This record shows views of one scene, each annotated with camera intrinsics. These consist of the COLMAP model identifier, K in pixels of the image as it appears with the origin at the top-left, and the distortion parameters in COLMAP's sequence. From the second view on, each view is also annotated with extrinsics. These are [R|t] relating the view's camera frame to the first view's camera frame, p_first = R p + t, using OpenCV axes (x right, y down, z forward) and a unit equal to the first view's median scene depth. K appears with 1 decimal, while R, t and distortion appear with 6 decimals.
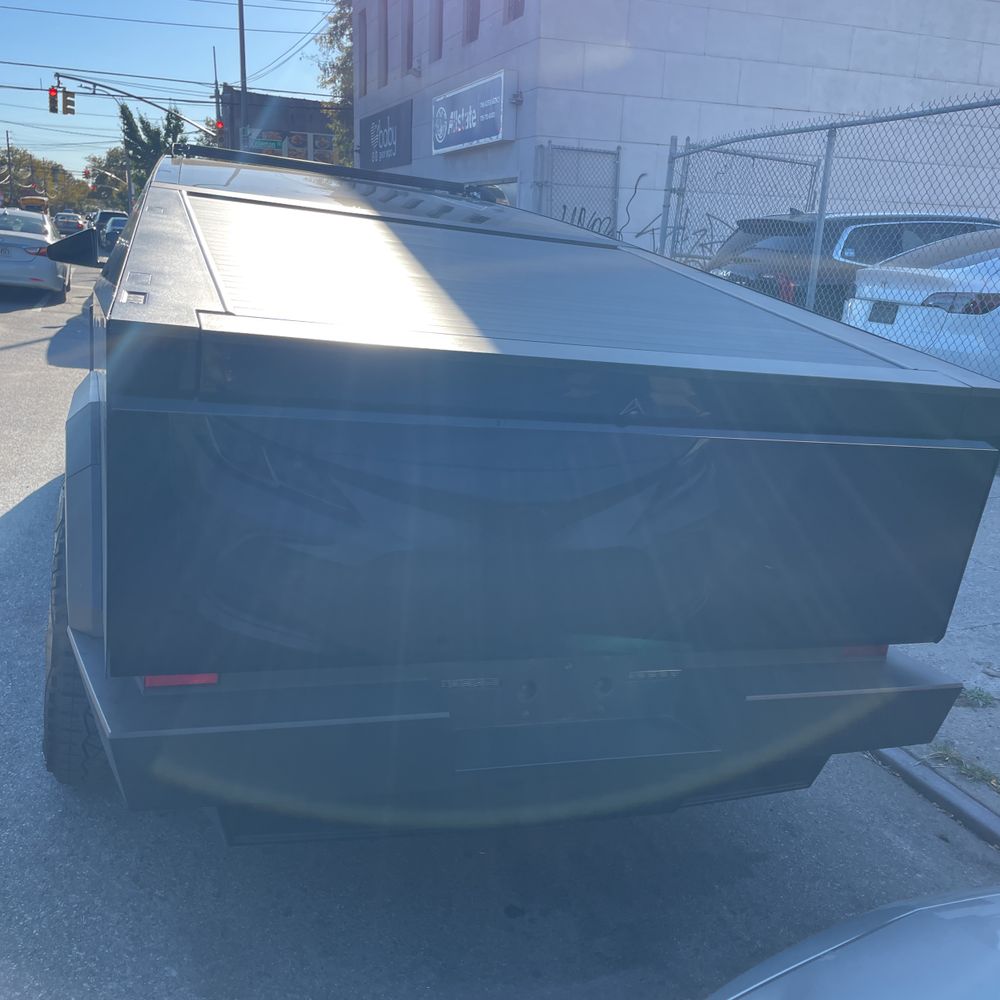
lens RADIAL K [[1049.3, 0, 498.7], [0, 1049.3, 499.9], [0, 0, 1]] dist [0.049912, 0.000000]
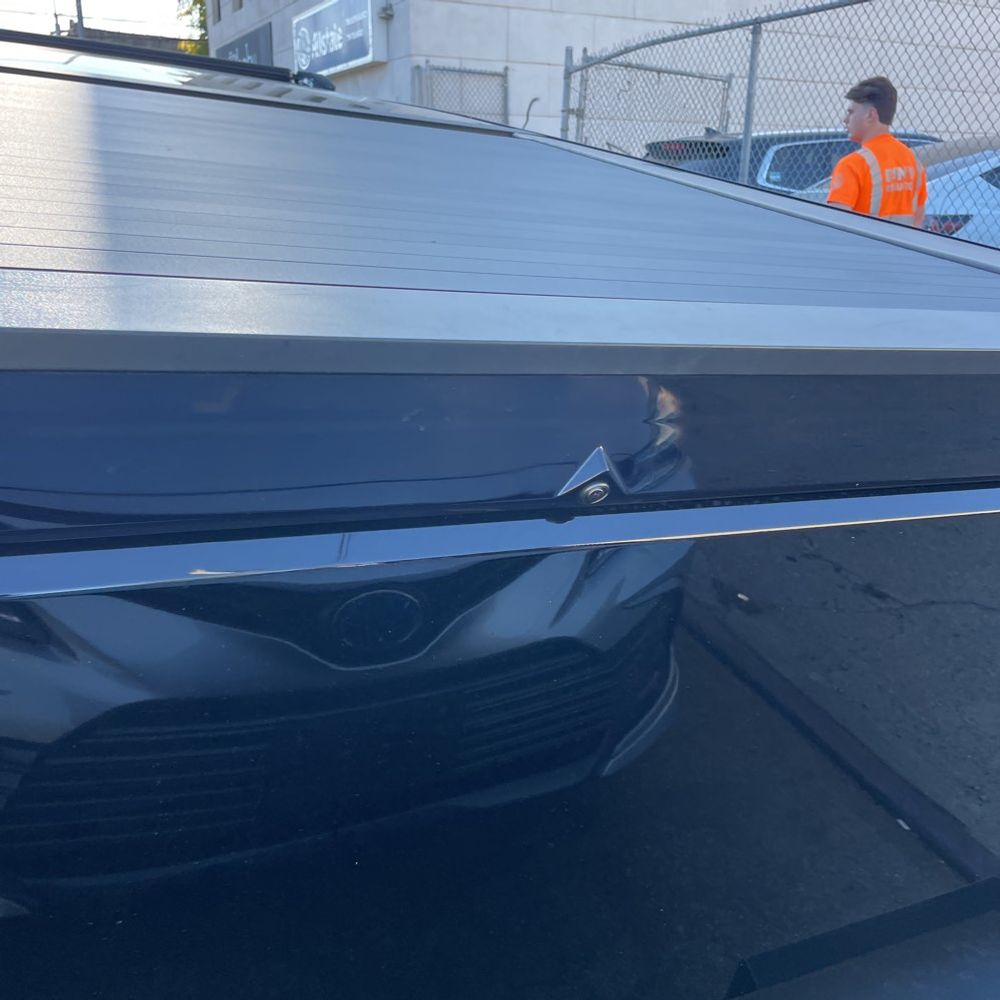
lens RADIAL K [[1049.3, 0, 501.6], [0, 1049.3, 501.5], [0, 0, 1]] dist [0.049912, 0.000000]
pose [[0.994260, -0.059270, 0.089076, 0.011819], [0.054992, 0.997247, 0.049736, -0.019461], [-0.091778, -0.044552, 0.994782, 0.125966]]
